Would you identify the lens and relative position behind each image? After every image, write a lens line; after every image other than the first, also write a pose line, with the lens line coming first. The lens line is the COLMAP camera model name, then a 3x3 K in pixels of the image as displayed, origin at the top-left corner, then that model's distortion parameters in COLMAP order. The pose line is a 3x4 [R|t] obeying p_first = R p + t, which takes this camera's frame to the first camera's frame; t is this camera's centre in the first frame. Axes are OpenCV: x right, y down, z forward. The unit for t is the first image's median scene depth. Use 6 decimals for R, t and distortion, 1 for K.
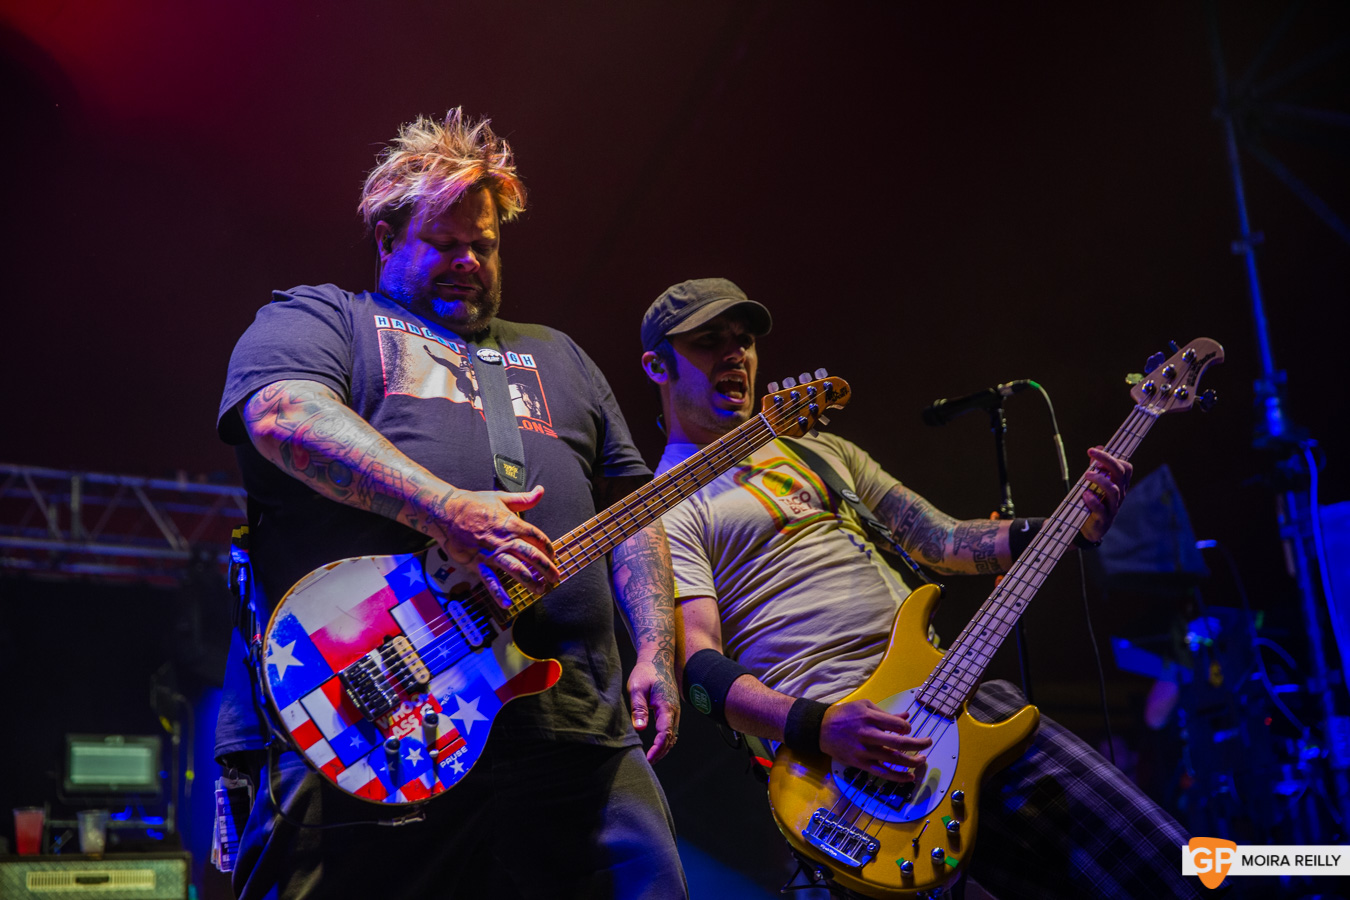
lens RADIAL K [[2026.5, 0, 675.0], [0, 2026.5, 450.0], [0, 0, 1]] dist [0.130463, 0.001262]
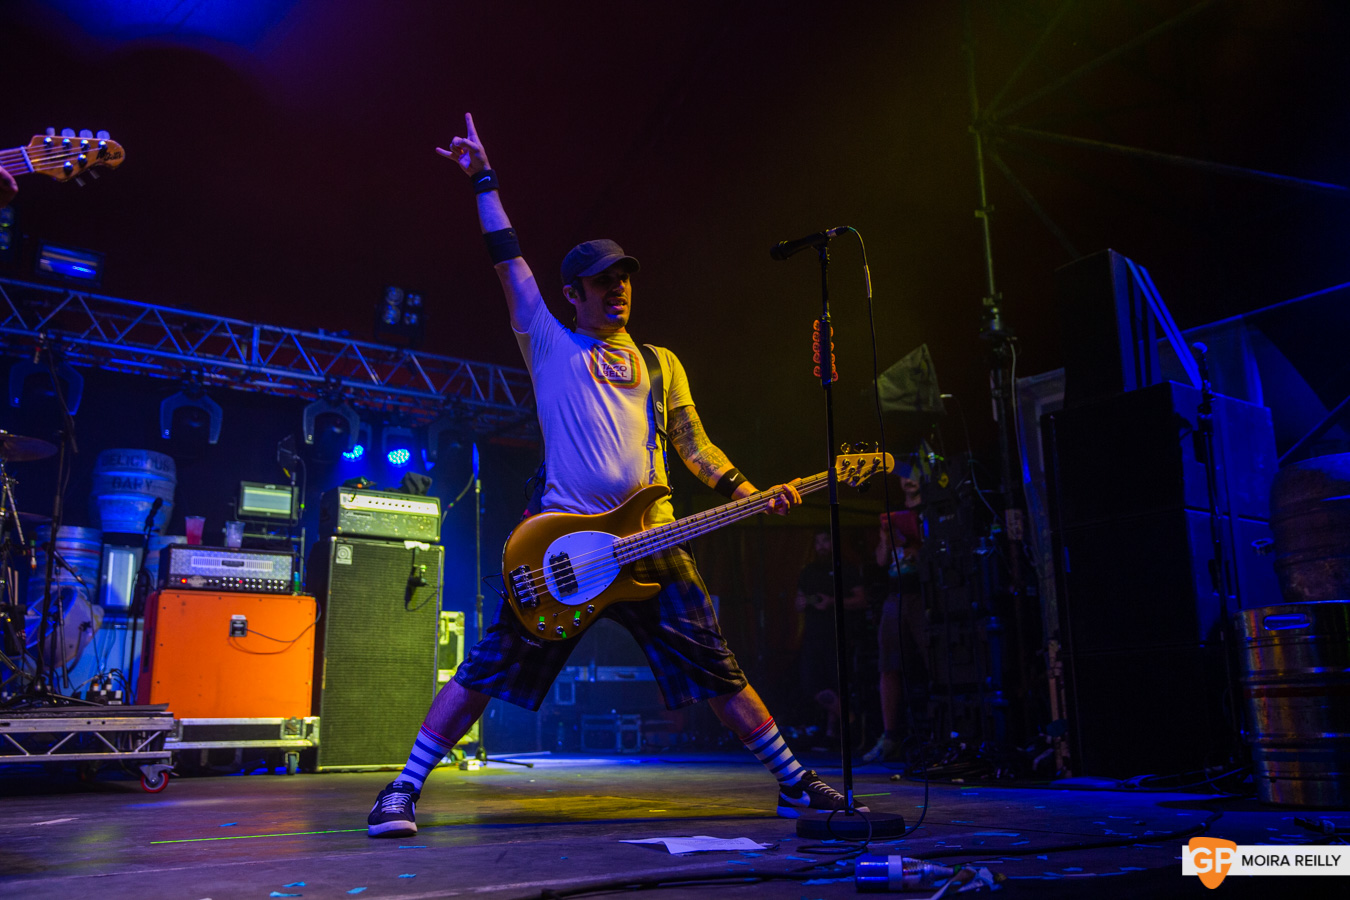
lens RADIAL K [[1095.4, 0, 675.0], [0, 1095.4, 450.0], [0, 0, 1]] dist [-0.002905, 0.000244]
pose [[0.997548, 0.062419, 0.031640, 0.027010], [-0.064354, 0.995849, 0.064373, 0.046971], [-0.027491, -0.066252, 0.997424, 0.160360]]
